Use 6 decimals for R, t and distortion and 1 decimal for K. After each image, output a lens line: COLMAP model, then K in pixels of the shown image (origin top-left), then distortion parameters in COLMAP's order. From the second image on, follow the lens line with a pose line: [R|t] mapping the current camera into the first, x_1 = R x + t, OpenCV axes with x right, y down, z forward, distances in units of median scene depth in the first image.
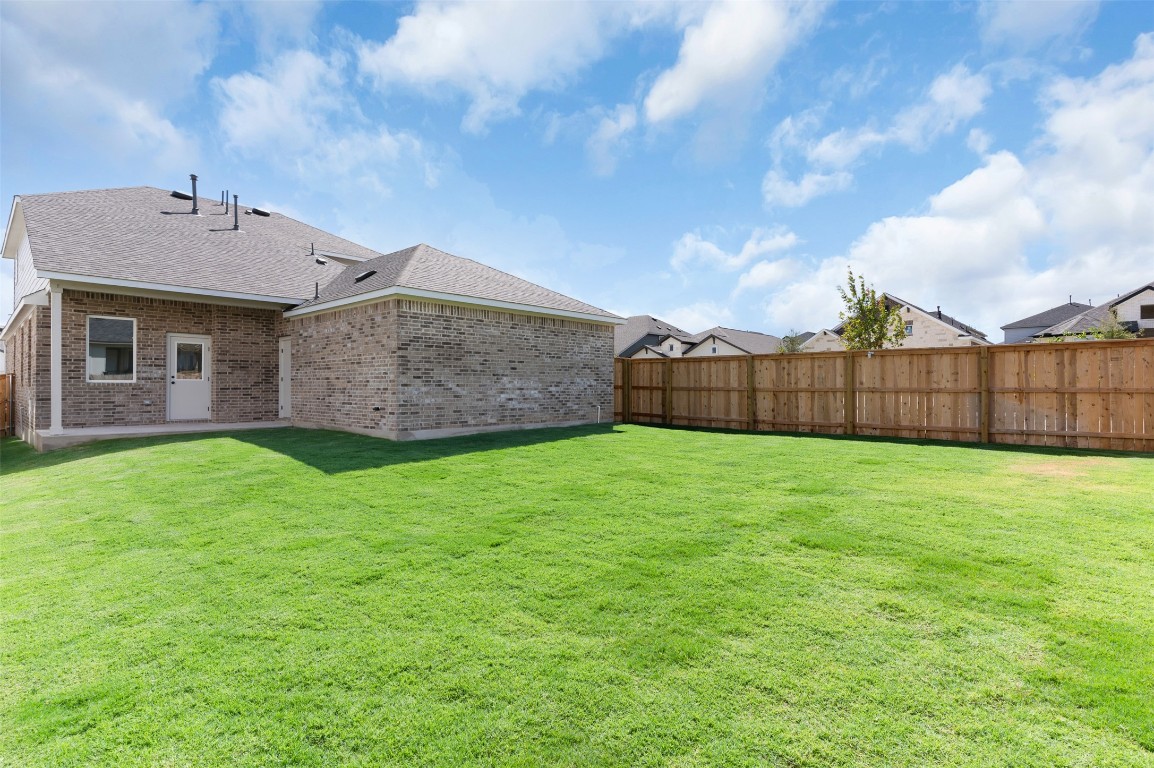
lens RADIAL K [[553.1, 0, 570.7], [0, 553.1, 372.0], [0, 0, 1]] dist [-0.000185, 0.000697]
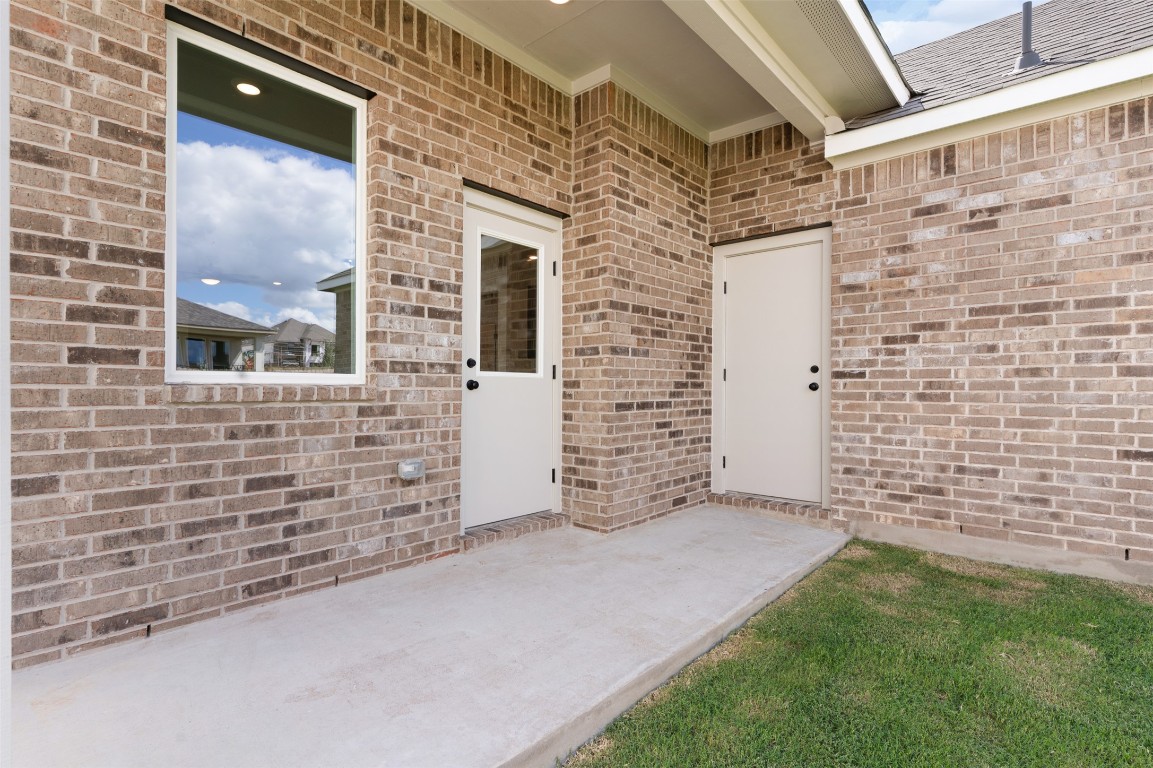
lens RADIAL K [[552.7, 0, 571.1], [0, 552.7, 378.0], [0, 0, 1]] dist [-0.000185, 0.000697]
pose [[0.999377, 0.000142, 0.035285, -0.704212], [-0.000291, 0.999991, 0.004198, 0.015557], [-0.035284, -0.004206, 0.999368, 0.764943]]
